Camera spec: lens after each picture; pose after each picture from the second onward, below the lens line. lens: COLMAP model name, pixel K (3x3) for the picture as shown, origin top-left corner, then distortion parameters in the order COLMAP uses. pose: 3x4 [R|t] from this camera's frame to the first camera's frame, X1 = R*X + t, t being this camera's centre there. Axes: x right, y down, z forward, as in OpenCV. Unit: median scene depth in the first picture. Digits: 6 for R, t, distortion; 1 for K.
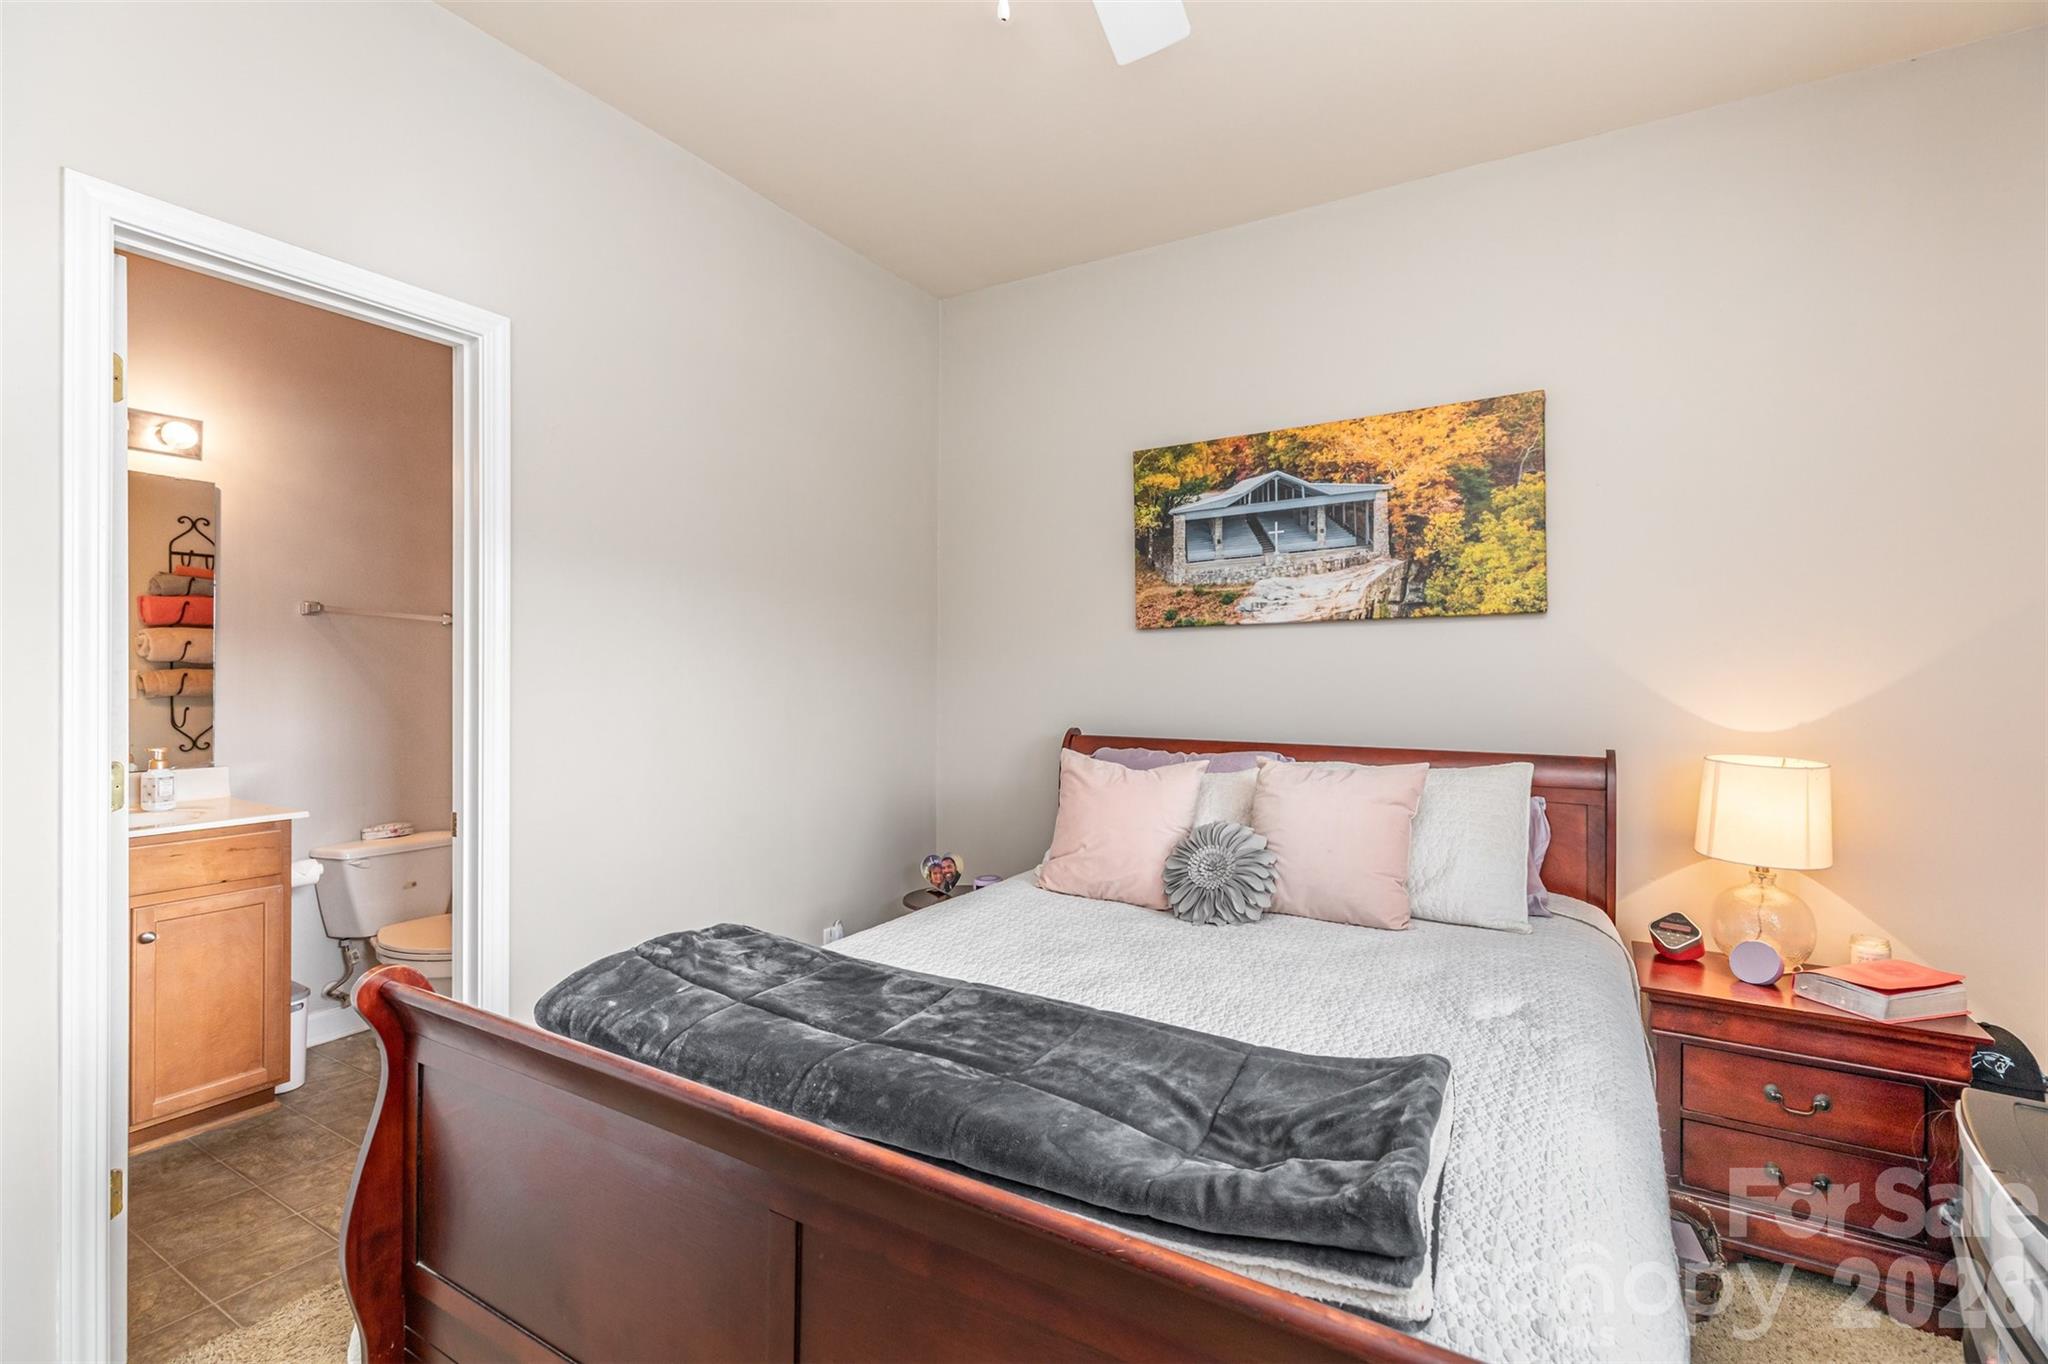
lens RADIAL K [[934.6, 0, 1028.1], [0, 934.6, 681.6], [0, 0, 1]] dist [0.010254, -0.000154]
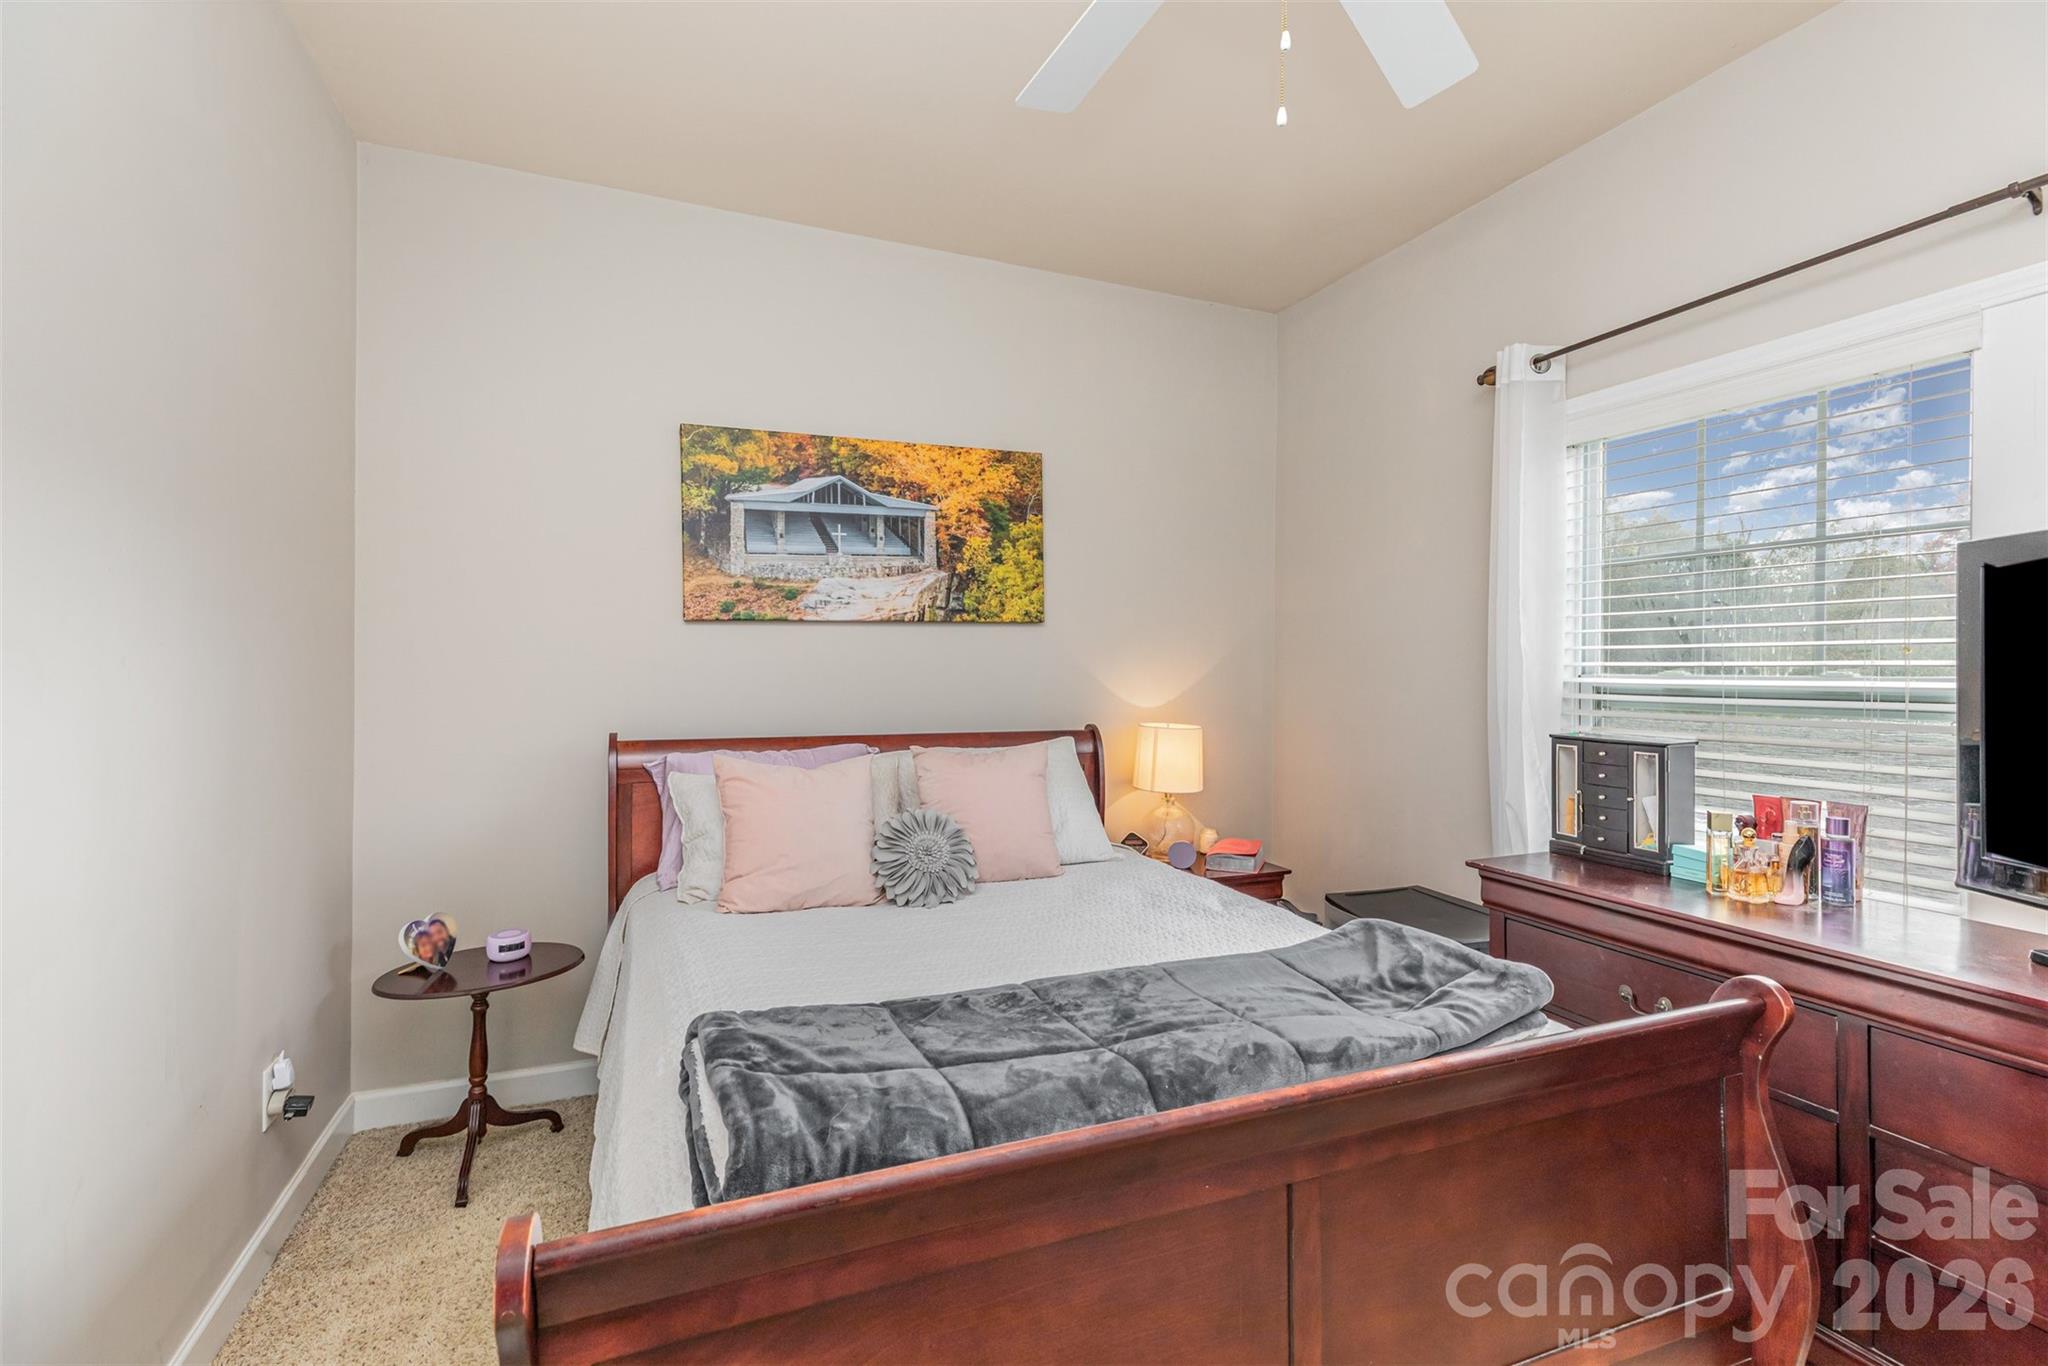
lens RADIAL K [[934.6, 0, 1028.4], [0, 934.6, 674.3], [0, 0, 1]] dist [0.010254, -0.000154]
pose [[0.589038, -0.007865, 0.808067, -0.481115], [0.005160, 0.999969, 0.005971, -0.008471], [-0.808089, 0.000653, 0.589060, 0.223705]]
